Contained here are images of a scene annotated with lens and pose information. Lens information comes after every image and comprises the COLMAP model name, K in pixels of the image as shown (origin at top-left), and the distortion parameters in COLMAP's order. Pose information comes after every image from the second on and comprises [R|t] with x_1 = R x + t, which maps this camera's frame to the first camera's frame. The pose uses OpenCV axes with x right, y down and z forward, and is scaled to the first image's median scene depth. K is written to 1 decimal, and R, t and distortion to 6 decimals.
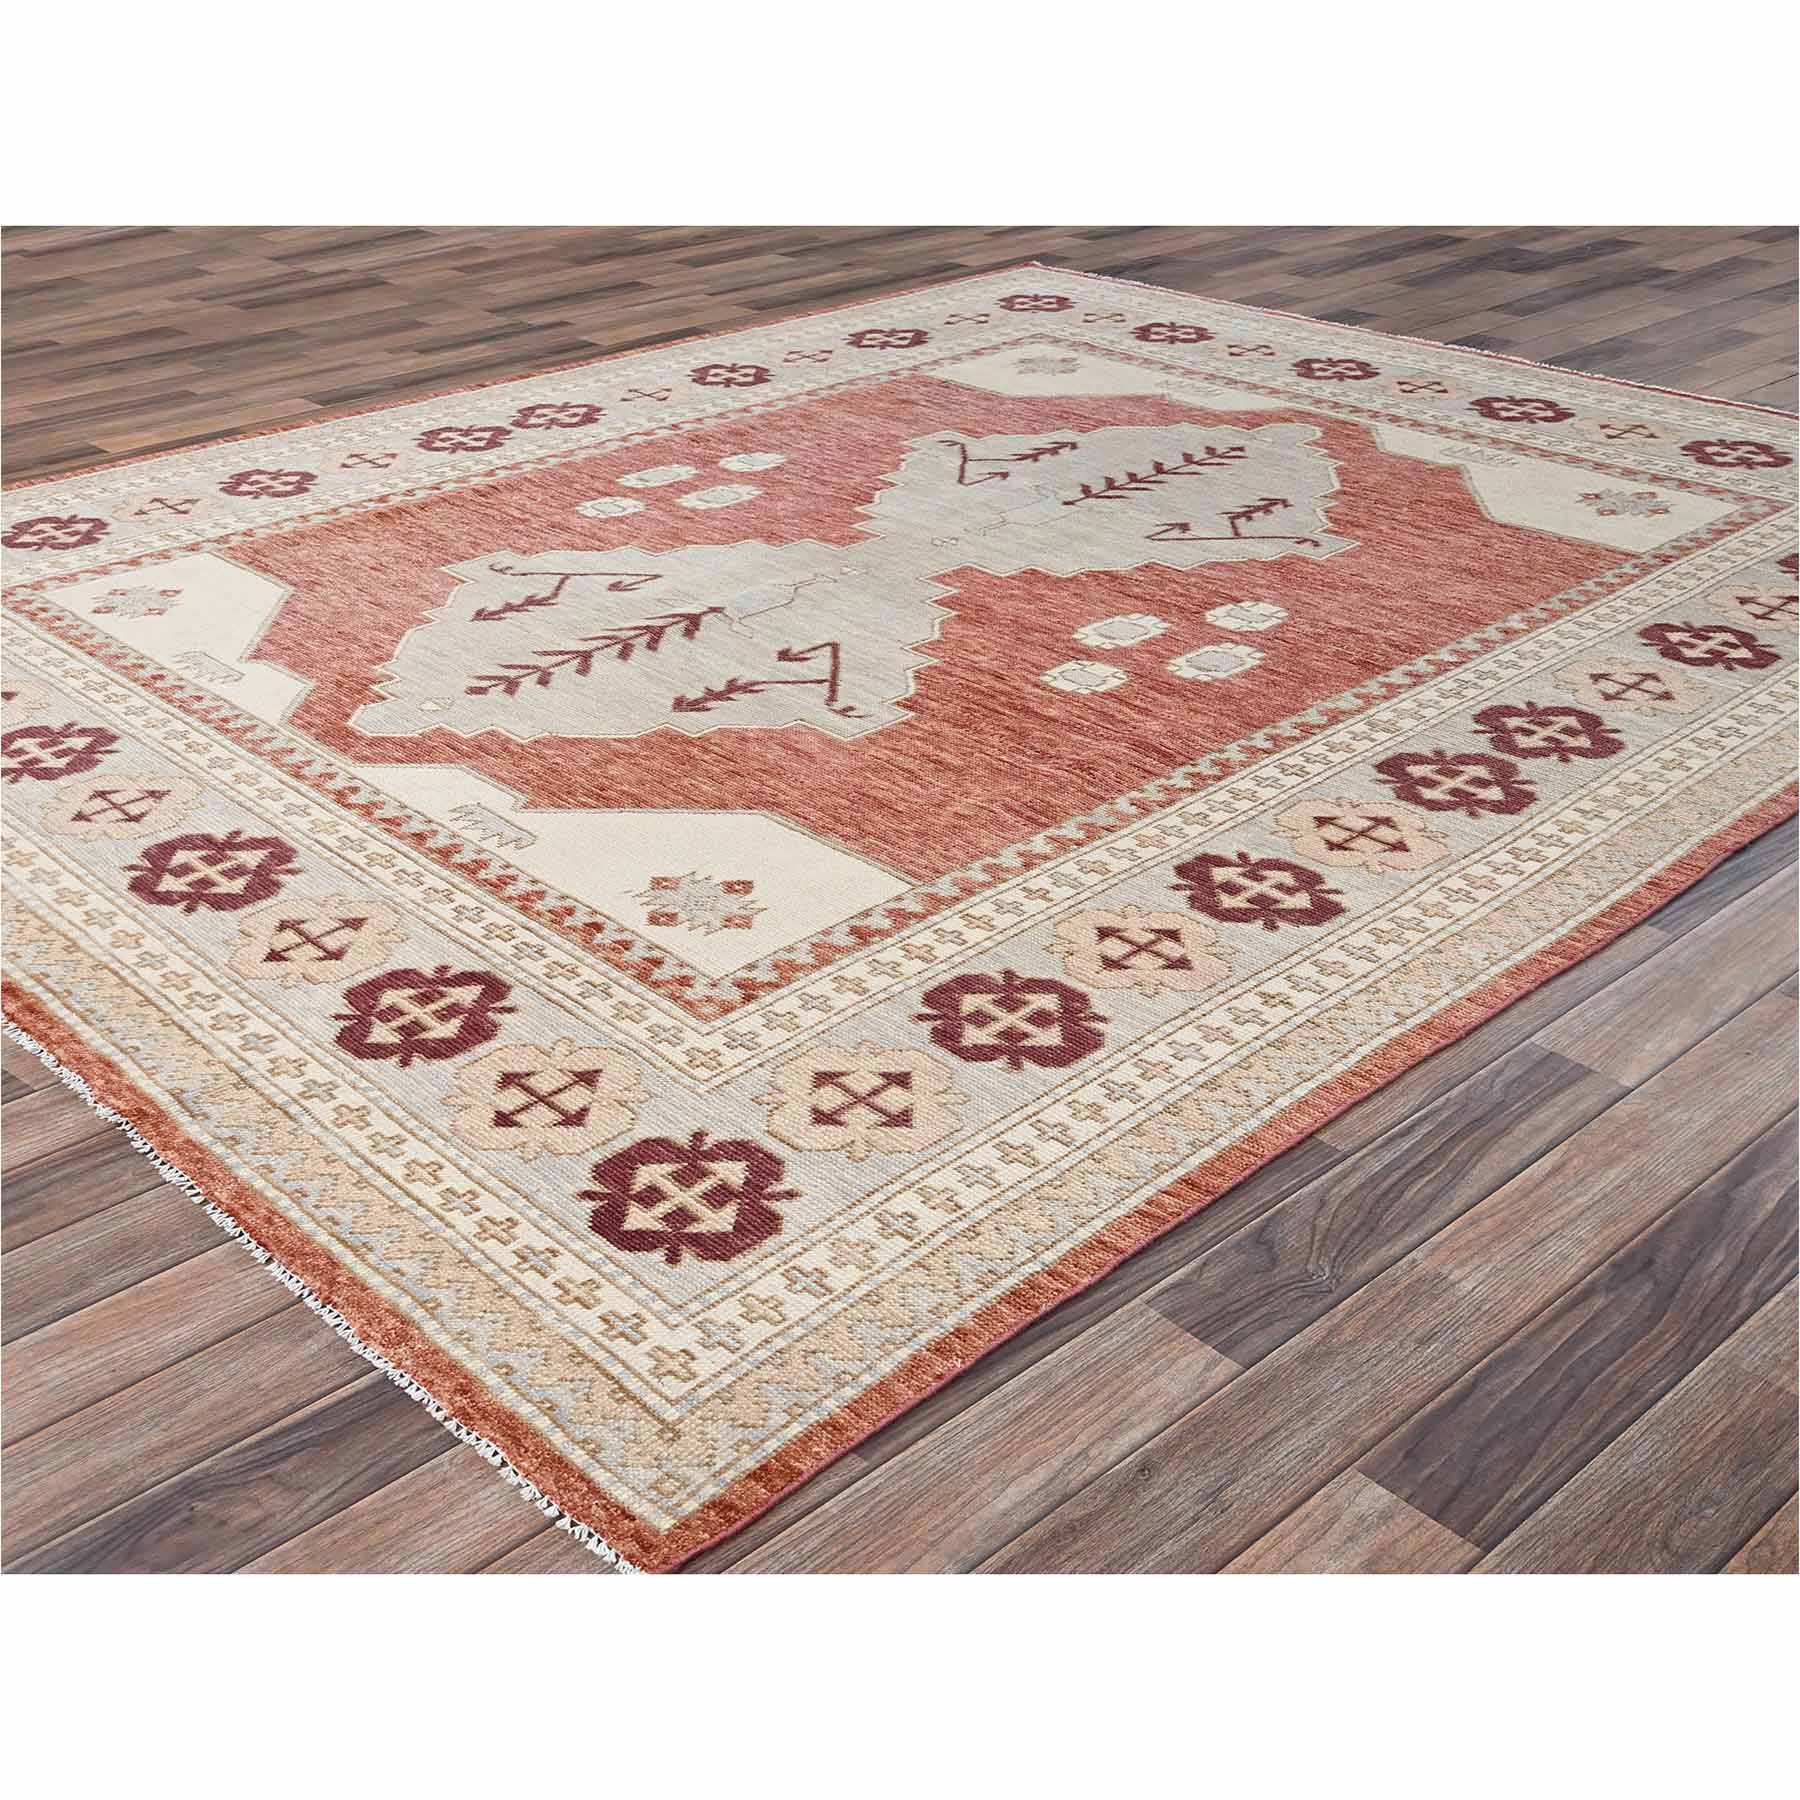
lens RADIAL K [[2094.0, 0, 900.0], [0, 2094.0, 900.0], [0, 0, 1]] dist [0.001837, -0.008216]
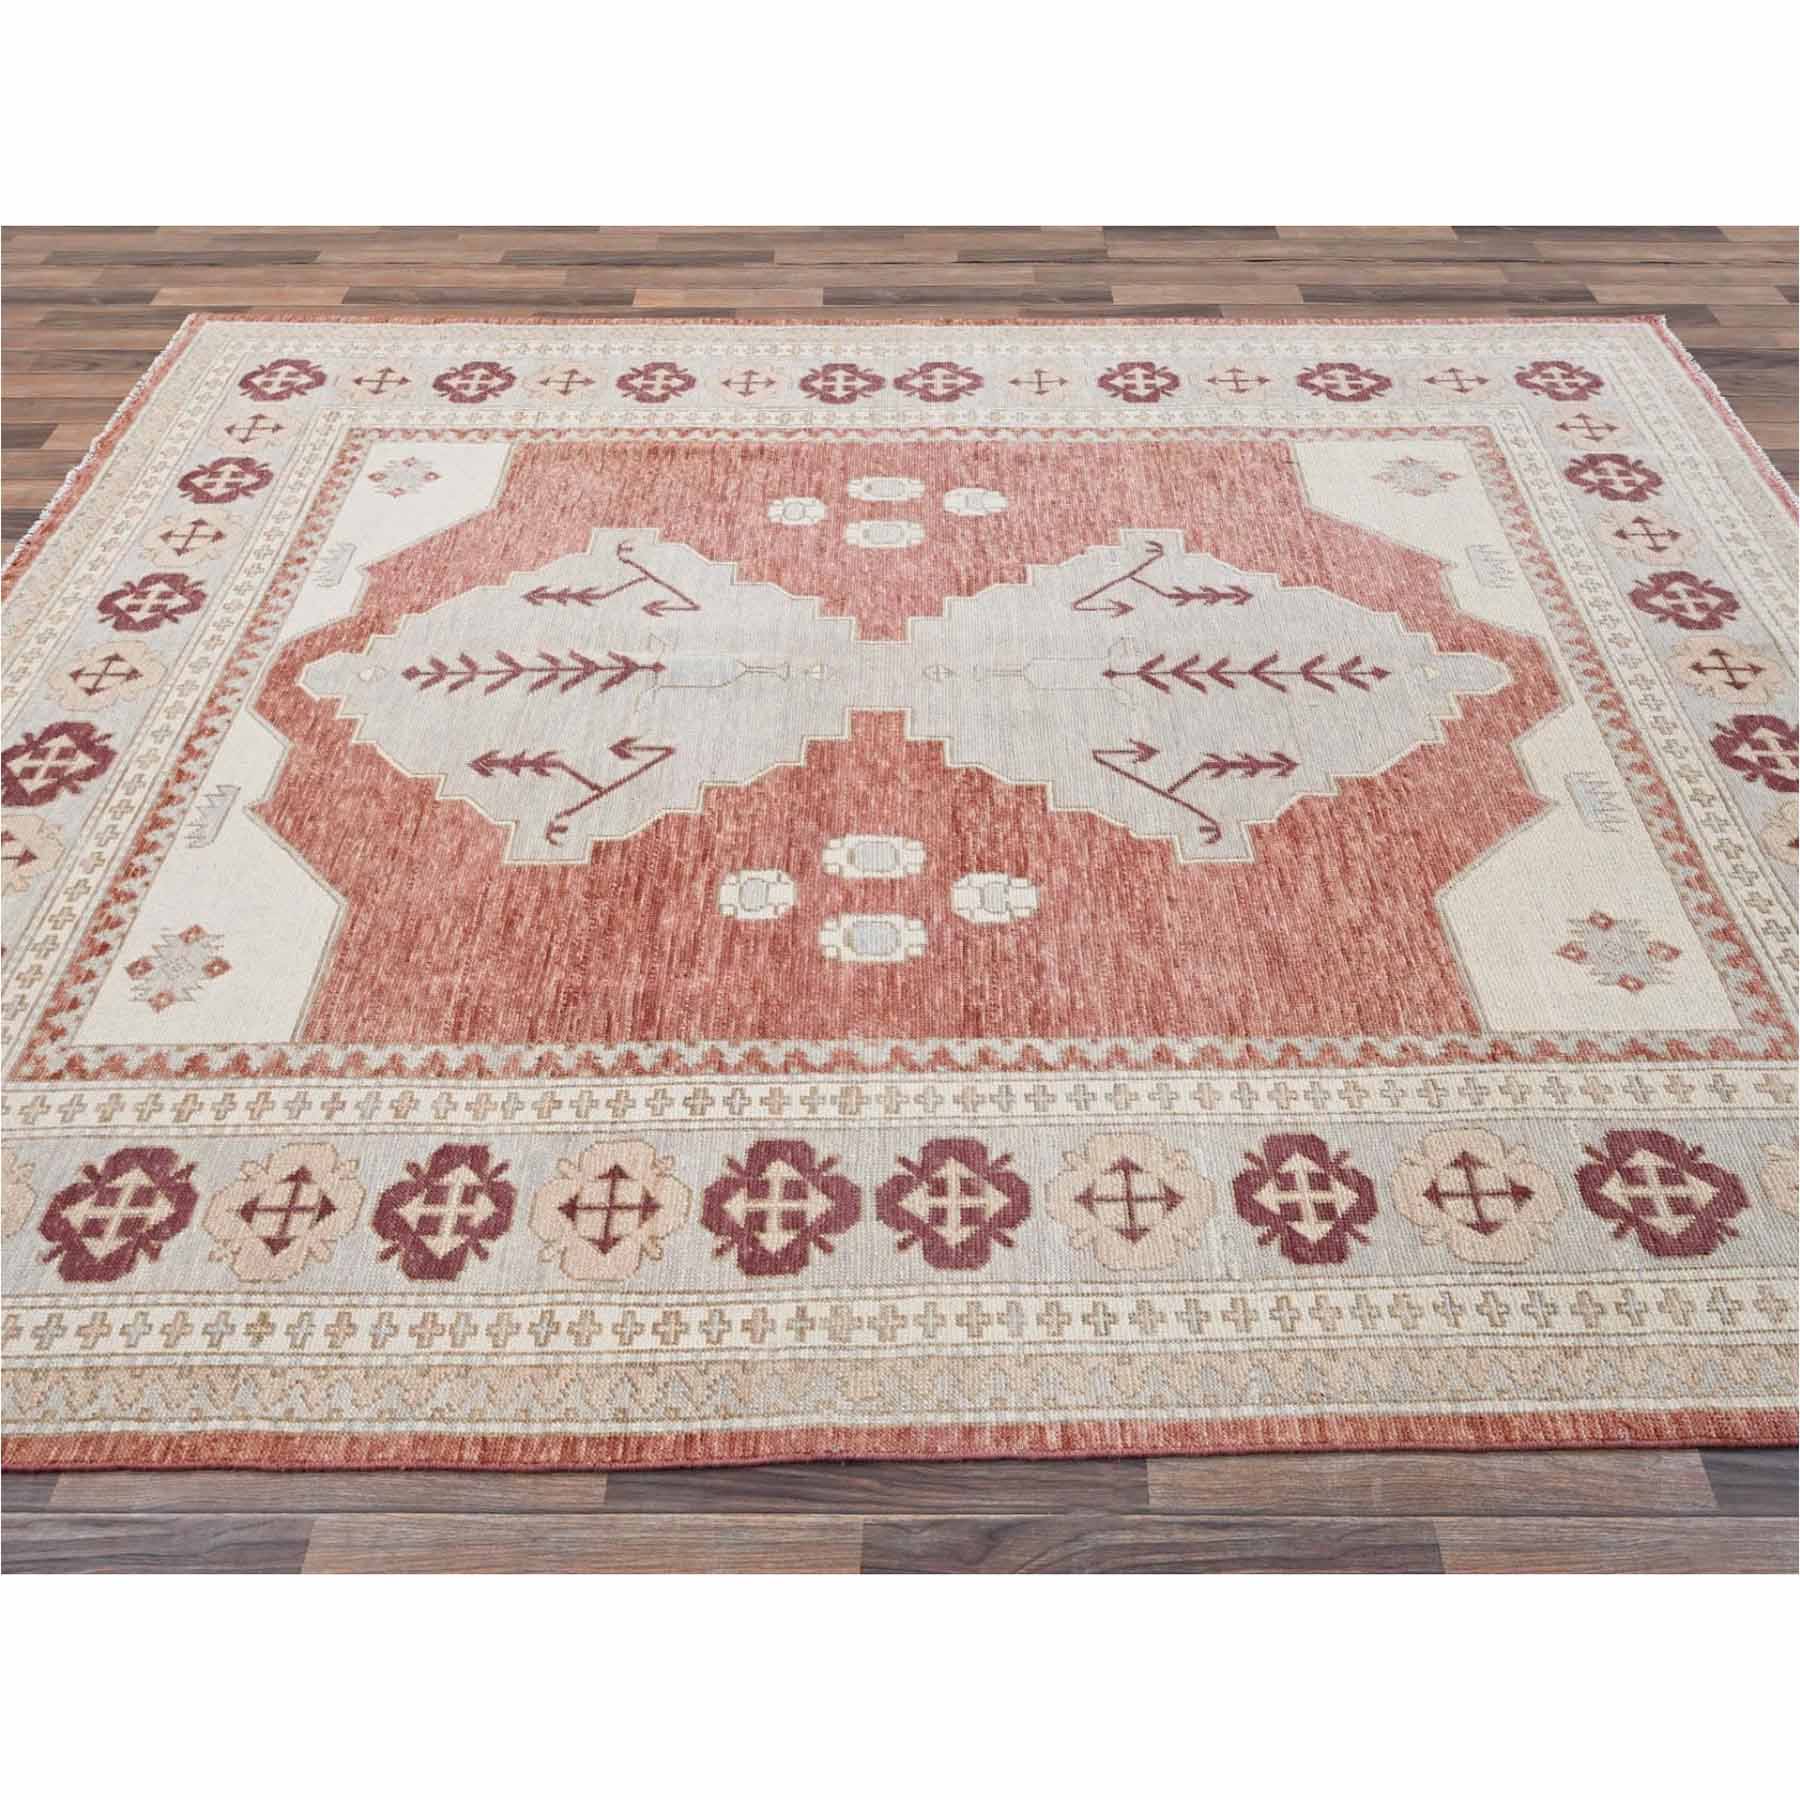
lens RADIAL K [[1587.0, 0, 950.0], [0, 1587.0, 899.9], [0, 0, 1]] dist [-0.001149, -0.004495]
pose [[0.732387, 0.485871, -0.477010, 0.720981], [-0.334710, 0.866988, 0.369190, -0.573318], [0.592941, -0.110730, 0.797596, 0.538453]]
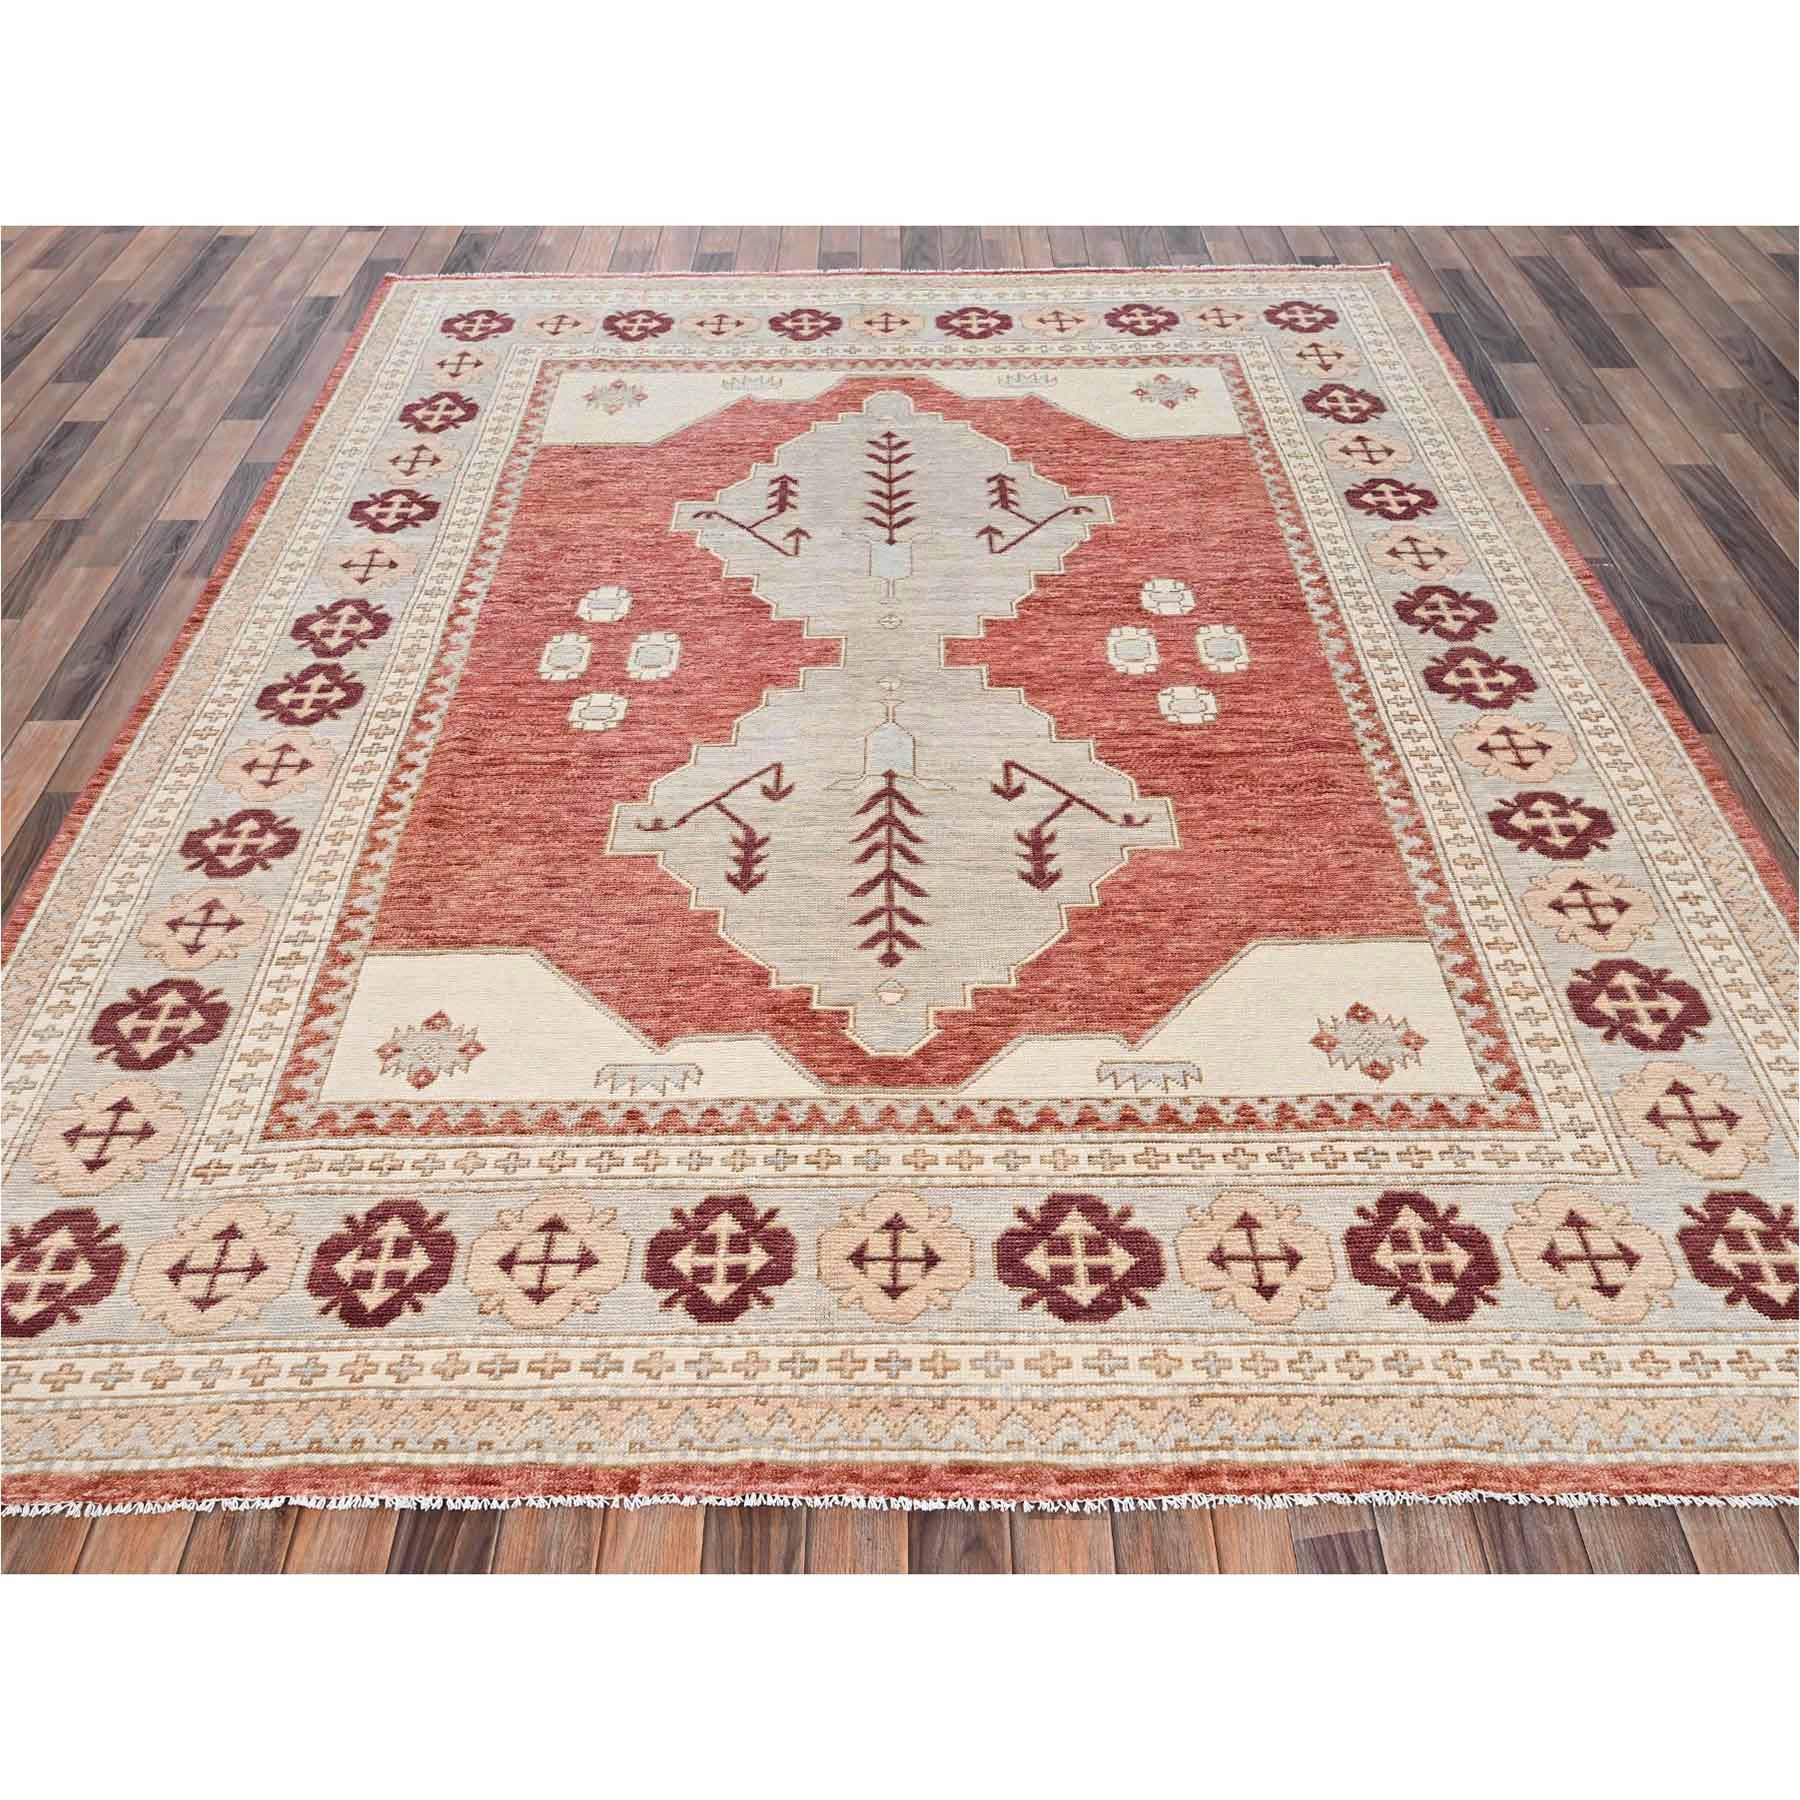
lens RADIAL K [[1441.1, 0, 900.0], [0, 1441.1, 900.0], [0, 0, 1]] dist [0.000407, 0.000983]
pose [[0.692160, -0.515555, 0.505091, -0.741321], [0.349180, 0.851670, 0.390809, -0.554140], [-0.631655, -0.094135, 0.769513, 0.523320]]
